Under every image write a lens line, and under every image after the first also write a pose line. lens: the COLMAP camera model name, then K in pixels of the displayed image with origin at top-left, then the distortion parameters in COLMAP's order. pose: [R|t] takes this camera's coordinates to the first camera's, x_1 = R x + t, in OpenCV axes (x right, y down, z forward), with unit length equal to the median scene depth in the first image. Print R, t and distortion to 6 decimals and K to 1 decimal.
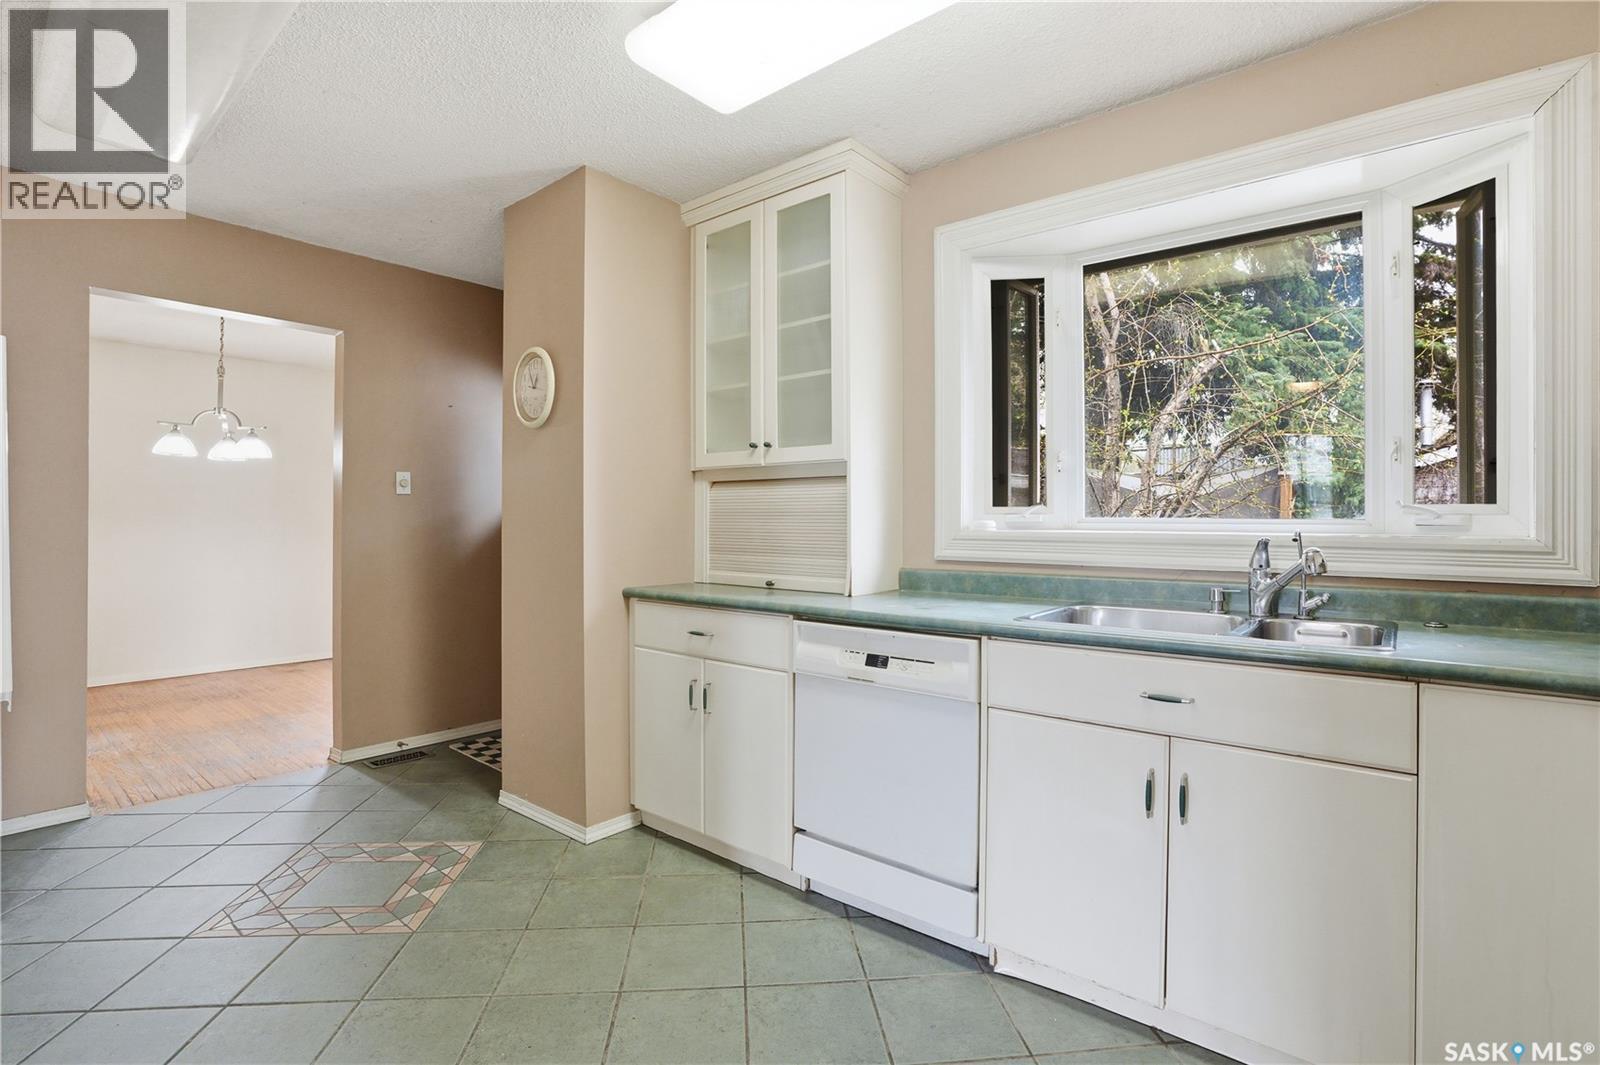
lens RADIAL K [[756.6, 0, 805.5], [0, 756.6, 515.2], [0, 0, 1]] dist [-0.057669, 0.023529]
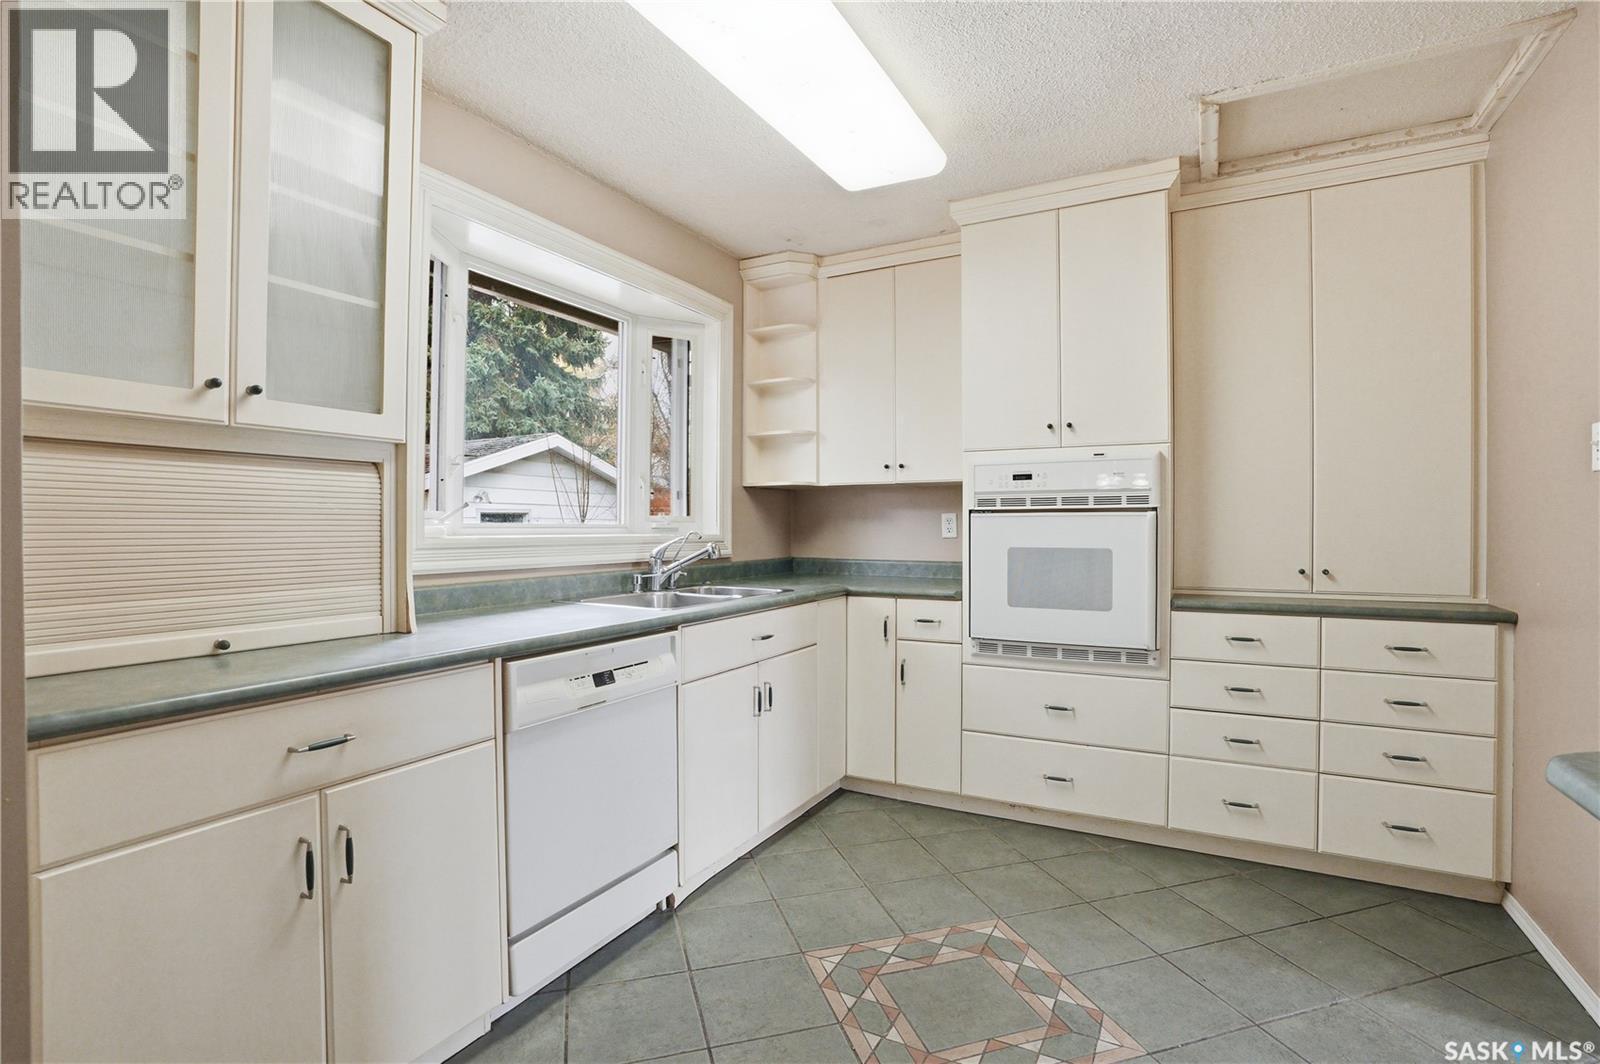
lens RADIAL K [[756.6, 0, 804.6], [0, 756.6, 531.5], [0, 0, 1]] dist [-0.057669, 0.023529]
pose [[-0.193387, -0.011636, 0.981053, -0.755542], [-0.010779, 0.999895, 0.009735, 0.000462], [-0.981063, -0.008692, -0.193492, 0.825168]]
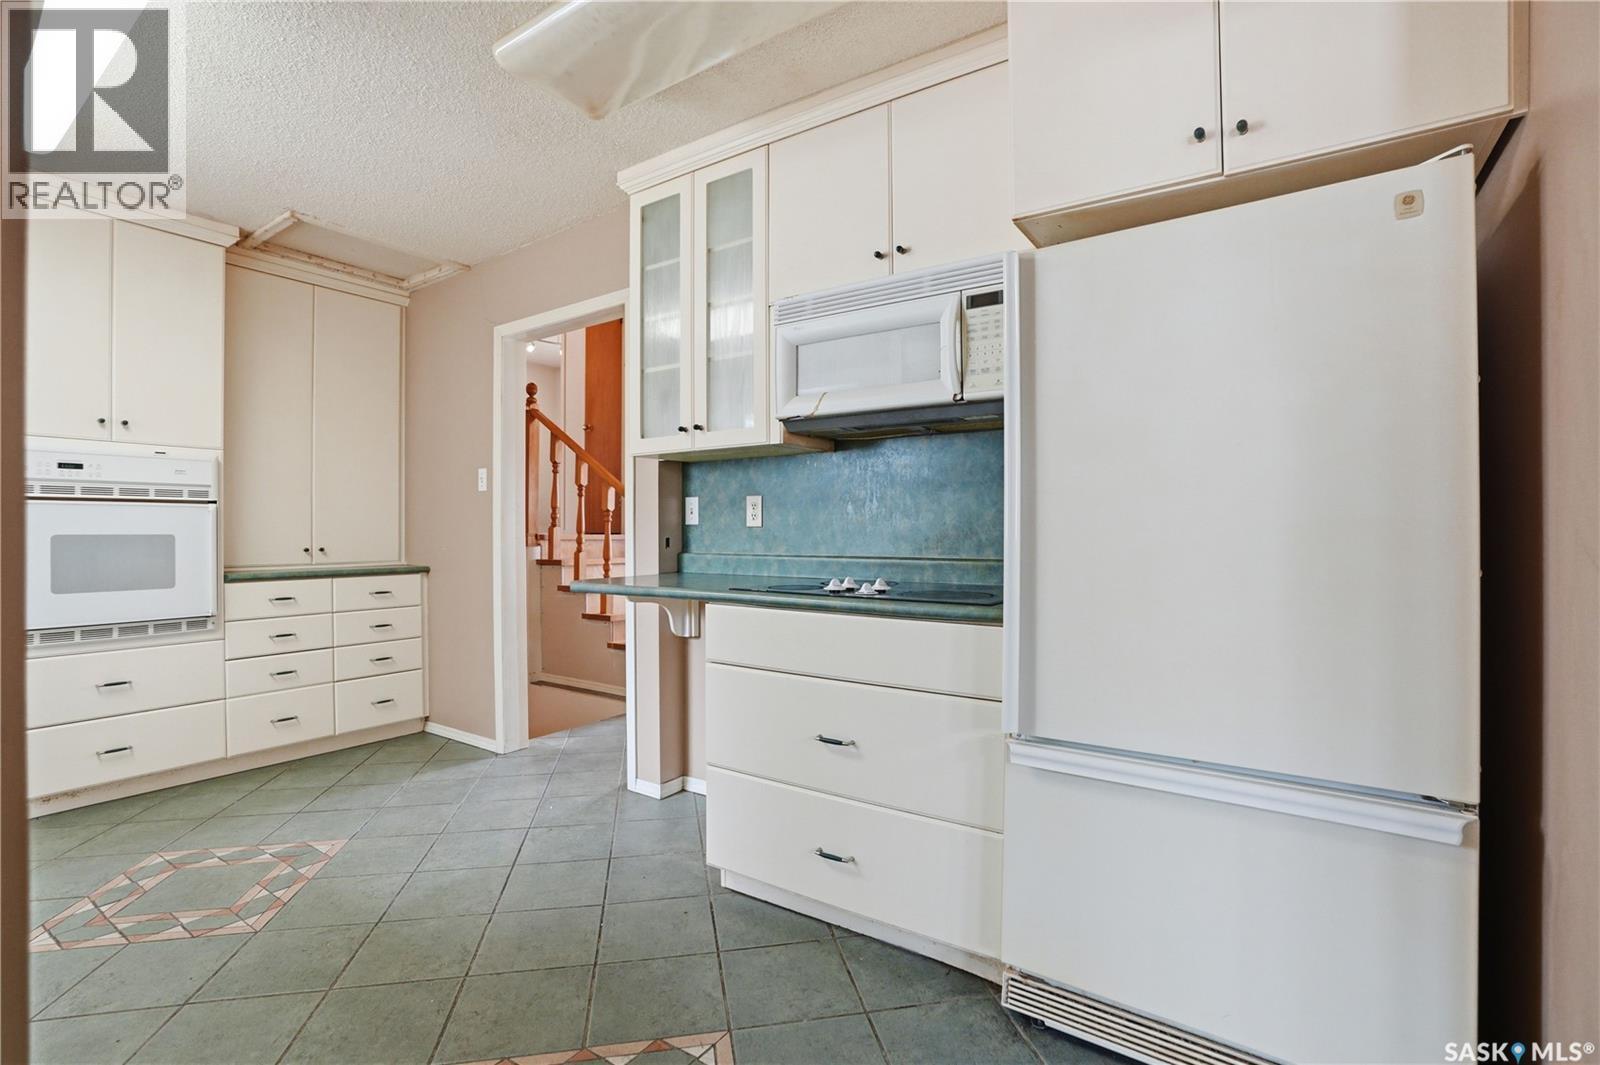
lens RADIAL K [[756.6, 0, 807.8], [0, 756.6, 532.1], [0, 0, 1]] dist [-0.057669, 0.023529]
pose [[-0.995722, -0.003348, -0.092339, -0.732376], [-0.002567, 0.999960, -0.008577, 0.036076], [0.092364, -0.008304, -0.995691, 1.541487]]
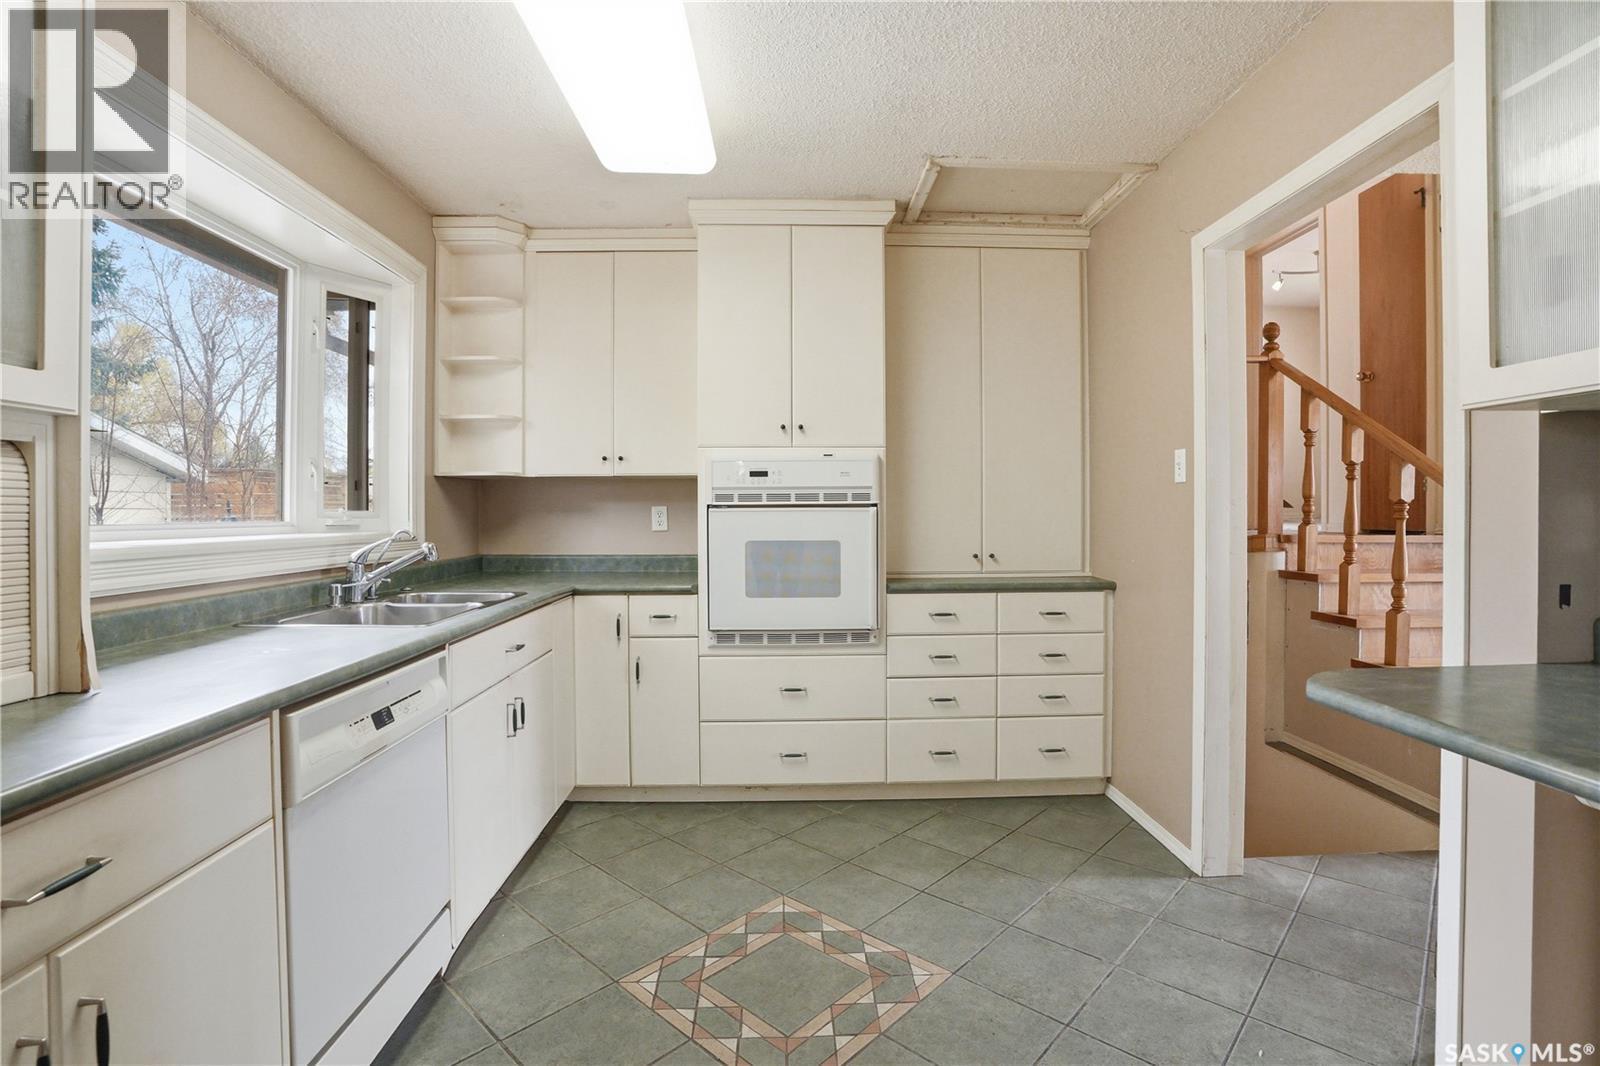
lens RADIAL K [[756.6, 0, 803.1], [0, 756.6, 518.9], [0, 0, 1]] dist [-0.057669, 0.023529]
pose [[-0.659658, -0.009158, 0.751510, -0.648783], [-0.006720, 0.999958, 0.006286, -0.011618], [-0.751536, -0.000904, -0.659692, 1.032412]]
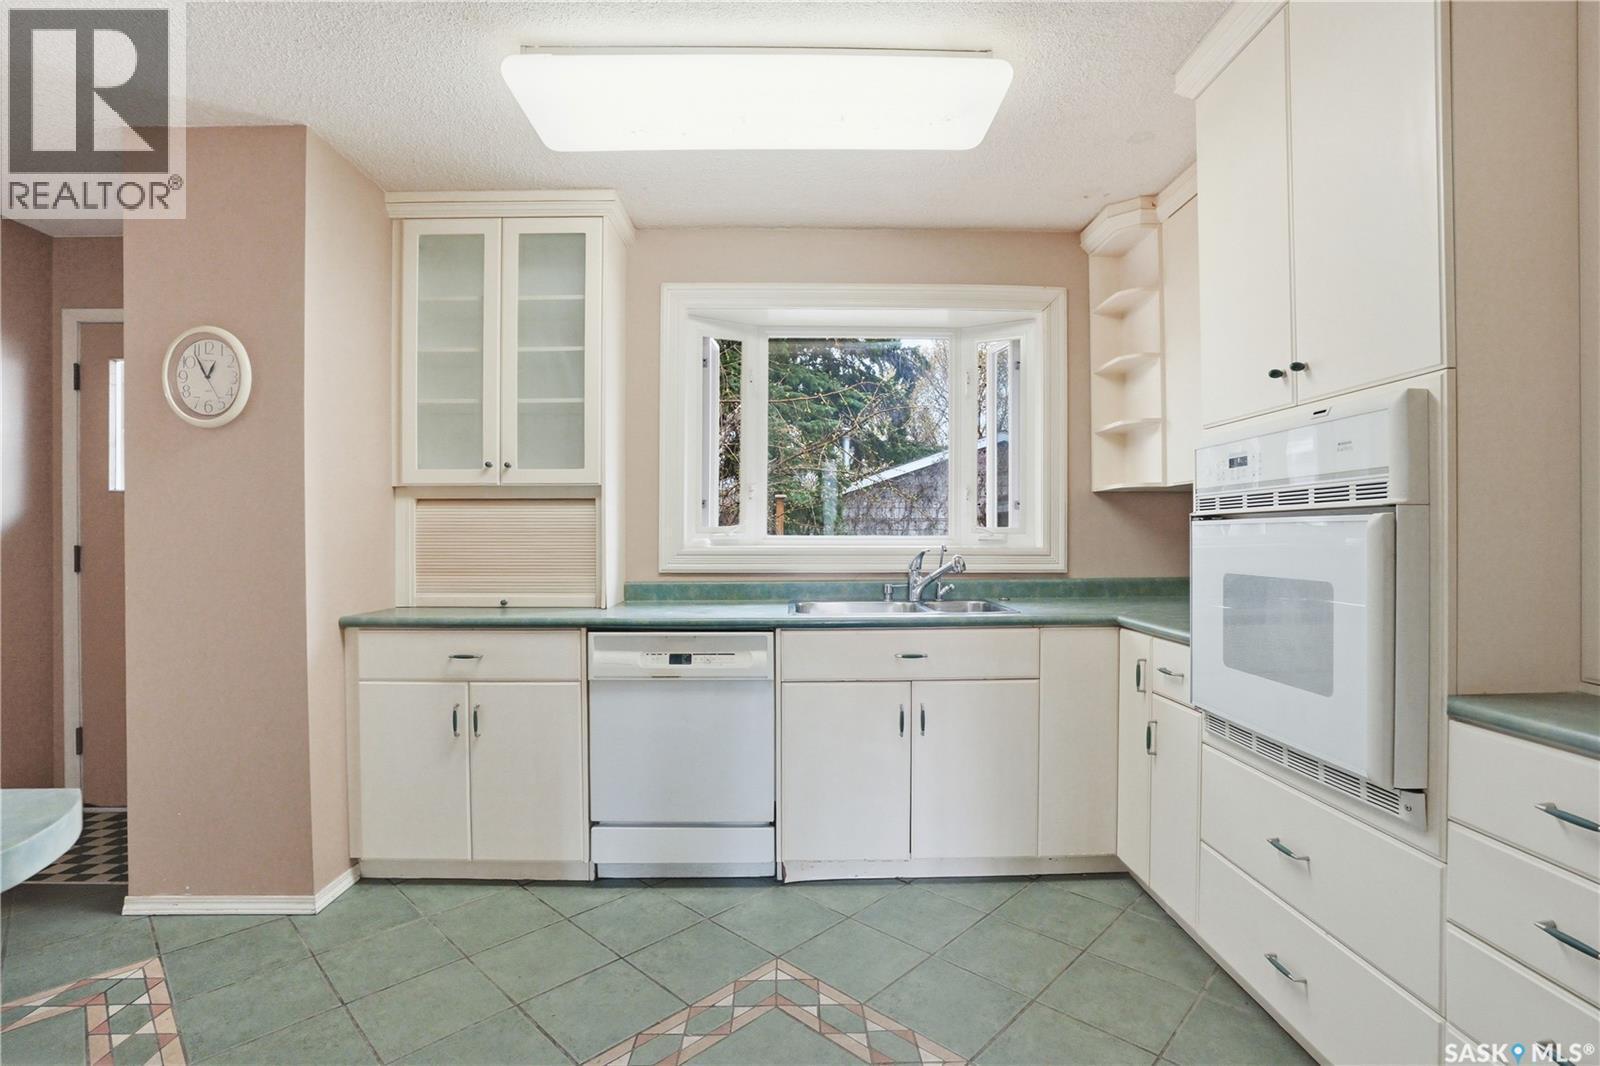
lens RADIAL K [[756.6, 0, 802.9], [0, 756.6, 537.7], [0, 0, 1]] dist [-0.057669, 0.023529]
pose [[0.759304, -0.007575, 0.650692, -0.463930], [-0.001930, 0.999902, 0.013893, -0.012003], [-0.650733, -0.011805, 0.759215, -0.017274]]
